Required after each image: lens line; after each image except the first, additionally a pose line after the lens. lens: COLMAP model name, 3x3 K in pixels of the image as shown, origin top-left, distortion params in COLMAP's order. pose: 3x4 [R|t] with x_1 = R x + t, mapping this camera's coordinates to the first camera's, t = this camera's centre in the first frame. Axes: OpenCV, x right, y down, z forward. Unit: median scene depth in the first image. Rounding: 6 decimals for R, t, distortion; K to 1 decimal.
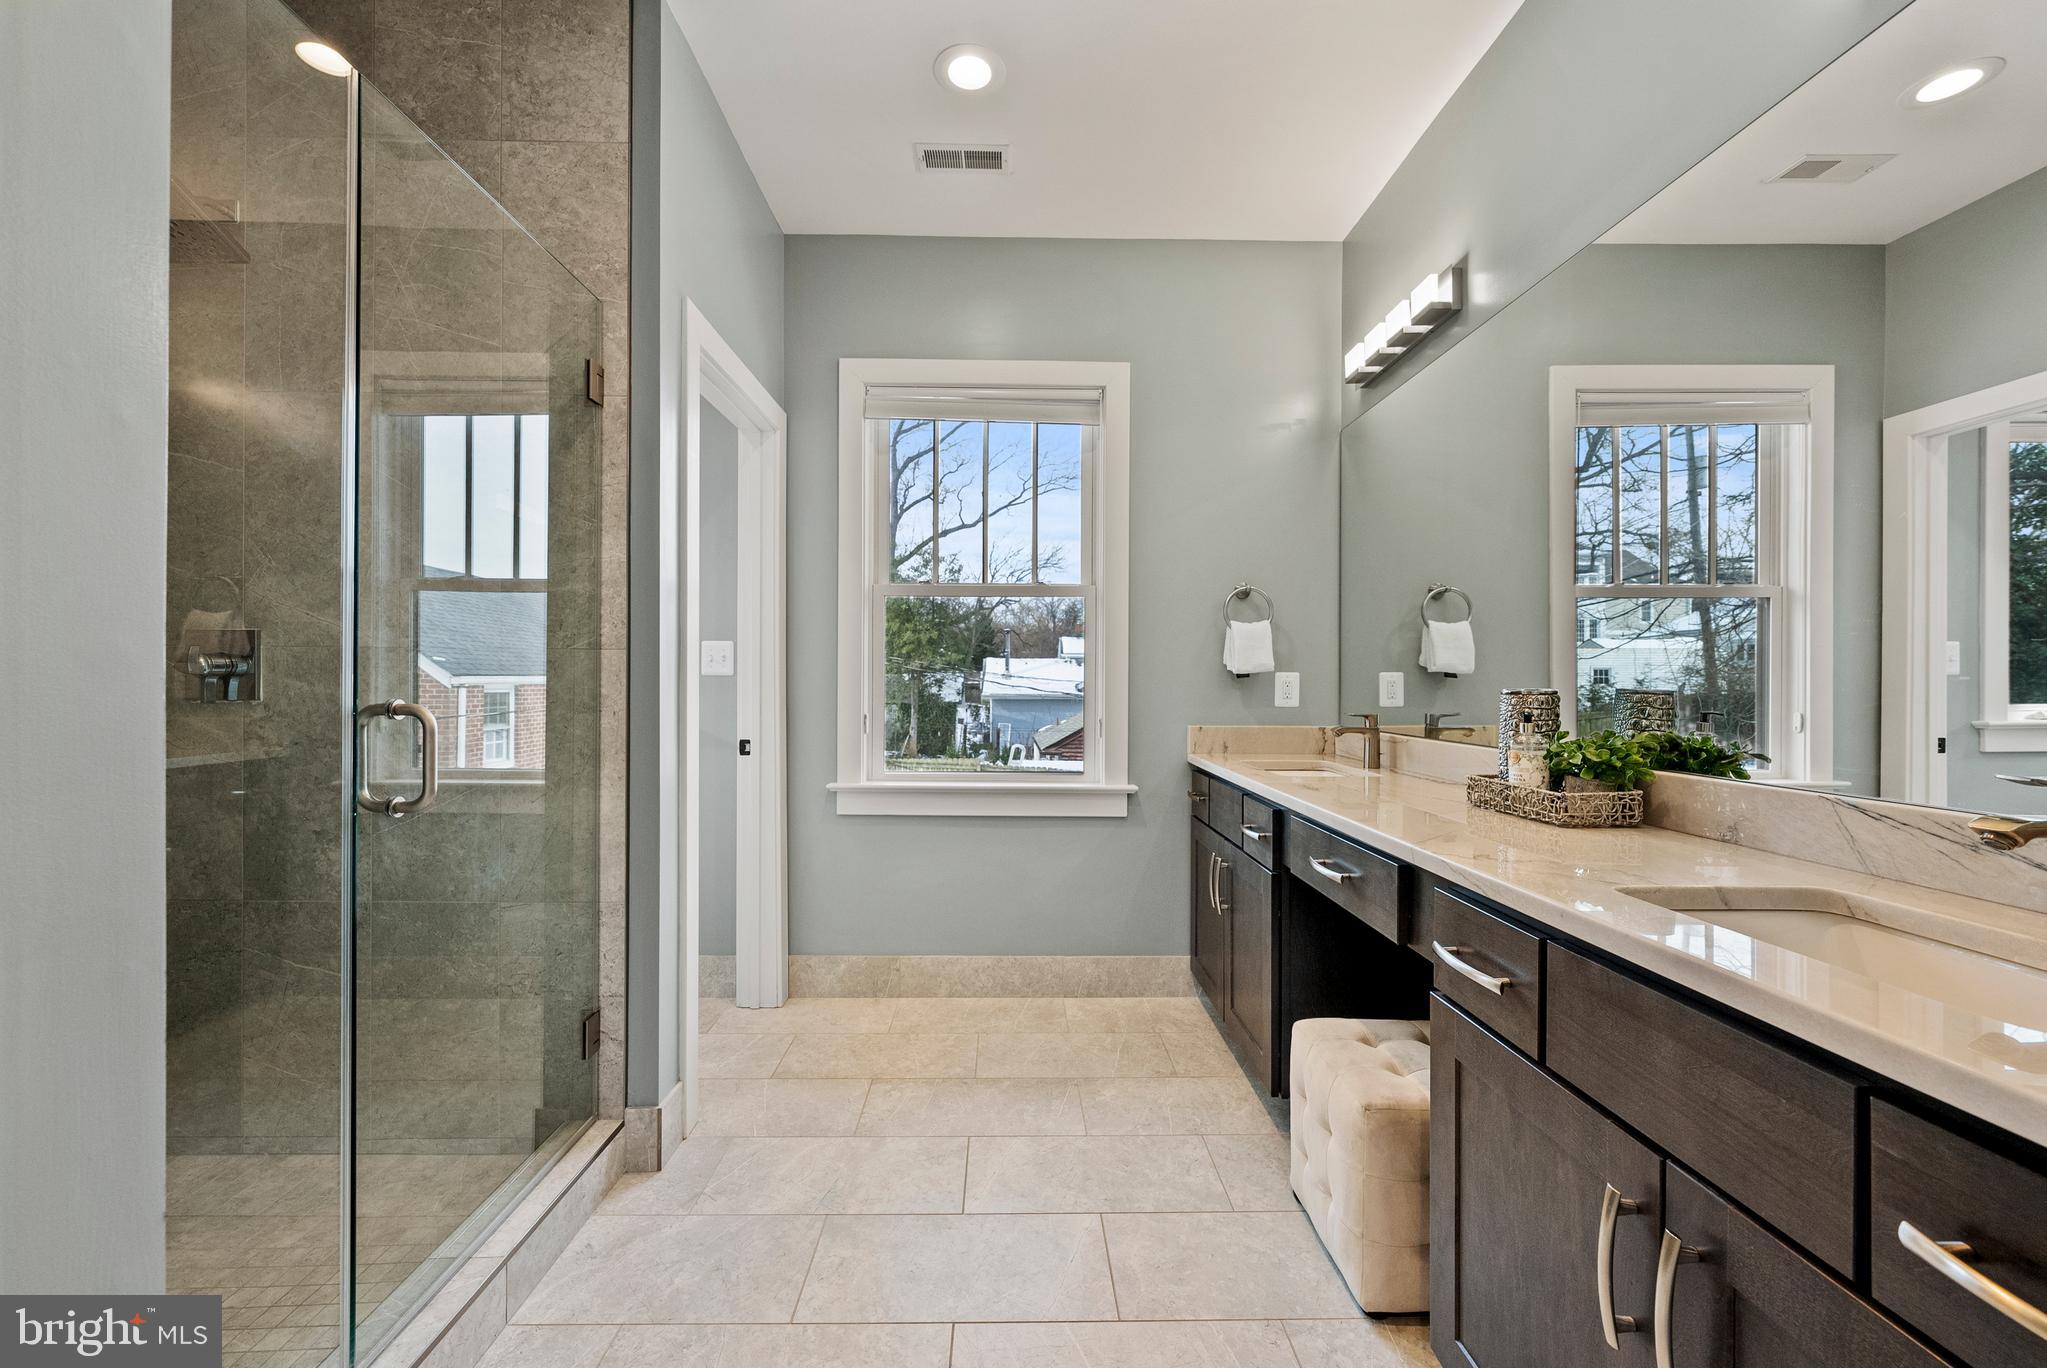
lens RADIAL K [[798.4, 0, 985.7], [0, 798.4, 675.8], [0, 0, 1]] dist [-0.003101, 0.000241]
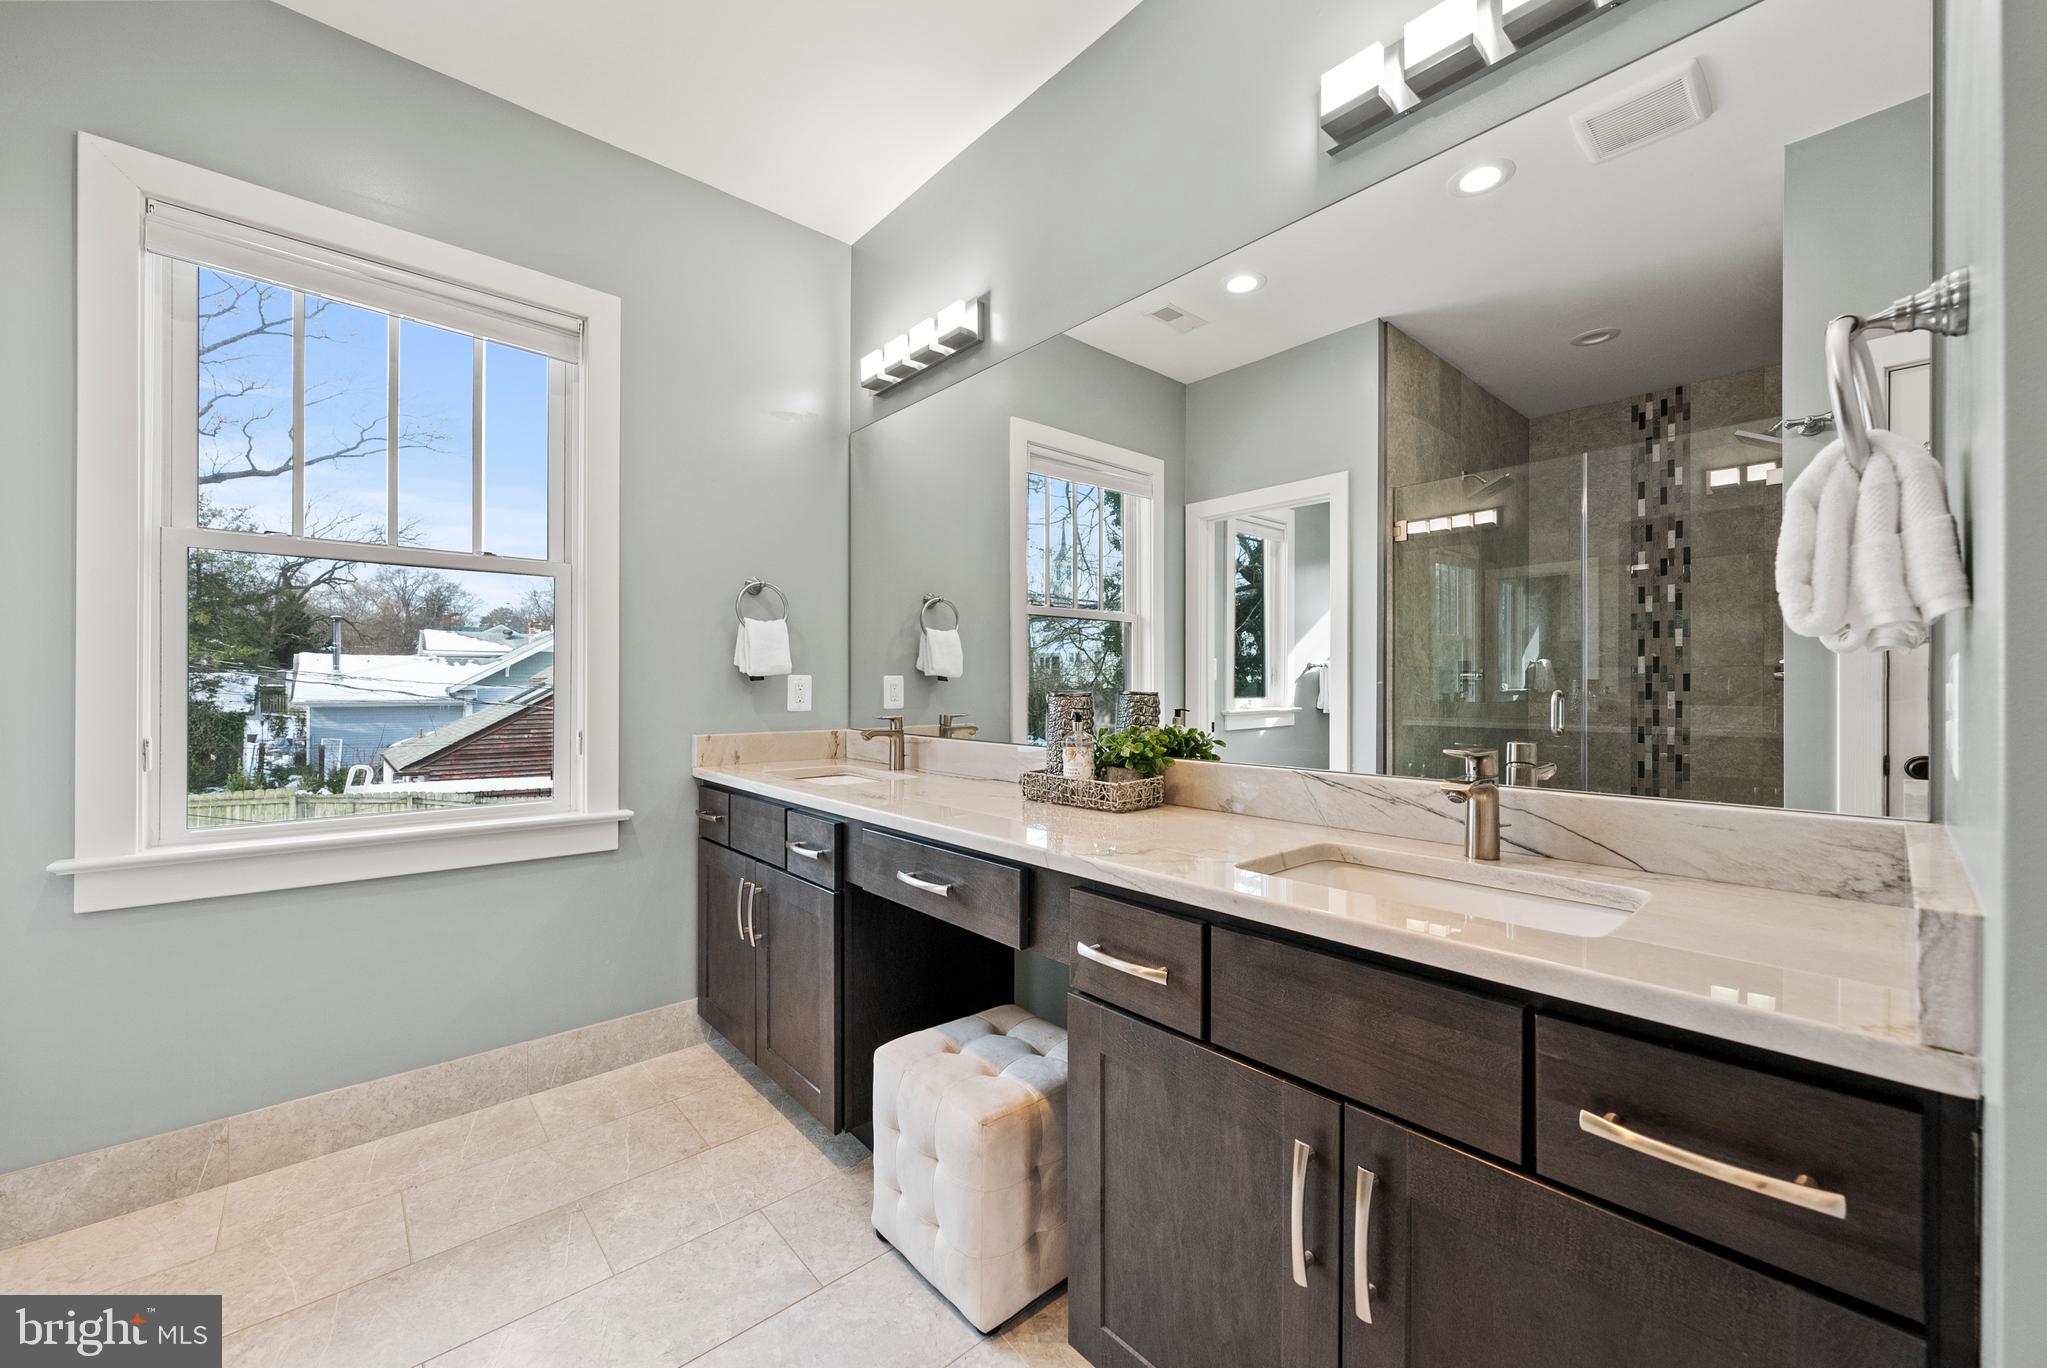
lens RADIAL K [[798.4, 0, 1031.7], [0, 798.4, 682.5], [0, 0, 1]] dist [-0.003101, 0.000241]
pose [[0.742294, 0.001413, 0.670072, -0.074099], [-0.004944, 0.999982, 0.003368, 0.000144], [-0.670056, -0.005813, 0.742288, 0.134855]]
